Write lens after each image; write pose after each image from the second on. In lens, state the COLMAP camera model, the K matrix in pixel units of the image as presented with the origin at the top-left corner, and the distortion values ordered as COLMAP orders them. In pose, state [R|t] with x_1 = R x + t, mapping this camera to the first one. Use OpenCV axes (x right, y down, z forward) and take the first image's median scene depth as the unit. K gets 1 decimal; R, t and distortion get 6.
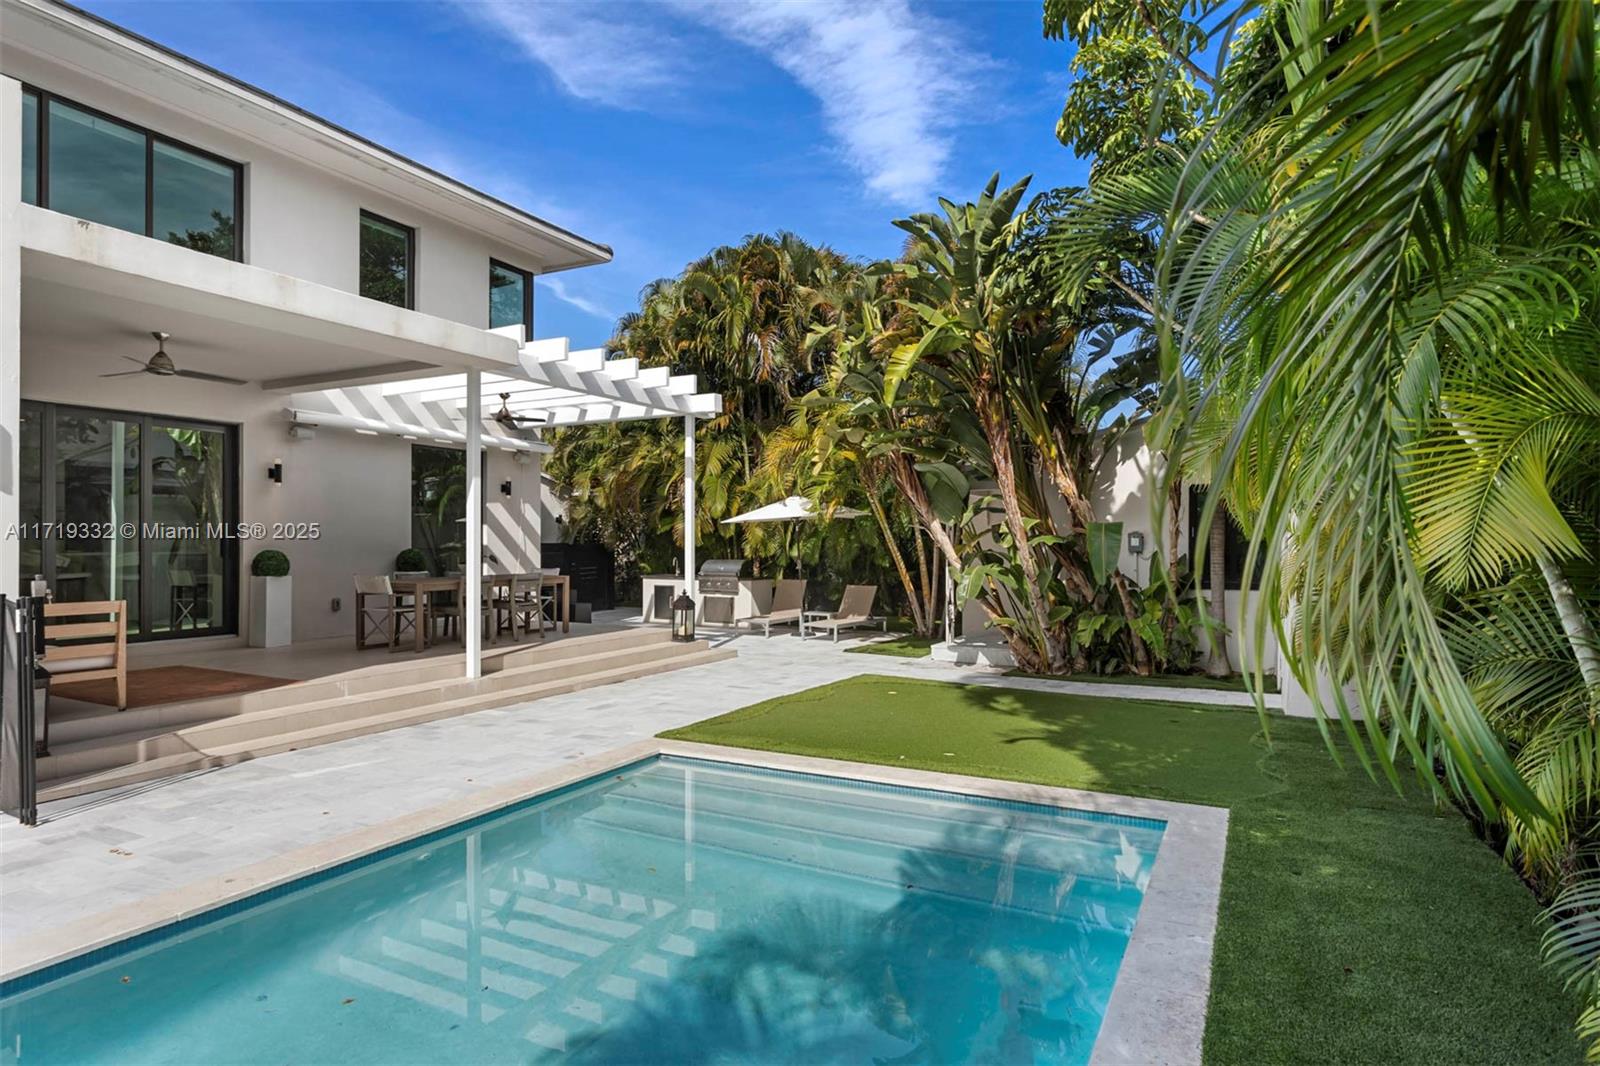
lens RADIAL K [[882.2, 0, 802.2], [0, 882.2, 541.5], [0, 0, 1]] dist [0.000768, 0.000052]
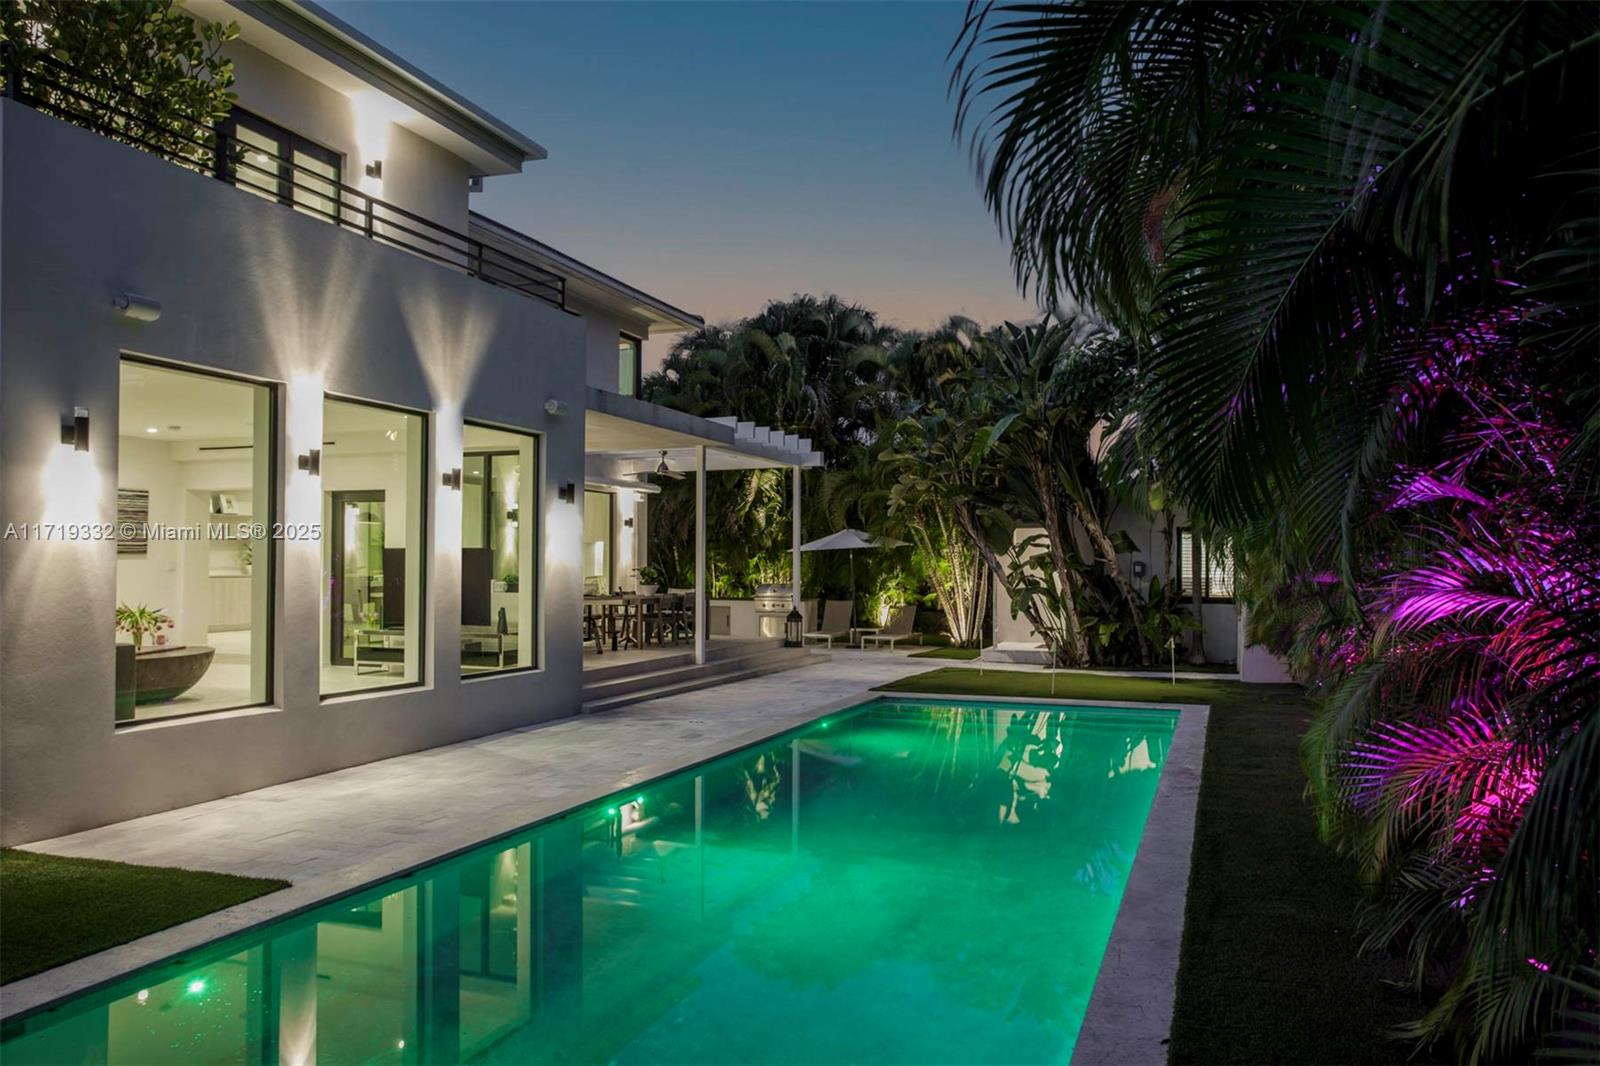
lens RADIAL K [[1185.9, 0, 797.7], [0, 1185.9, 532.3], [0, 0, 1]] dist [0.001097, -0.000087]
pose [[0.991453, 0.007842, 0.130229, -0.388036], [-0.003369, 0.999398, -0.034533, 0.008844], [-0.130422, 0.033799, 0.990882, -0.757779]]
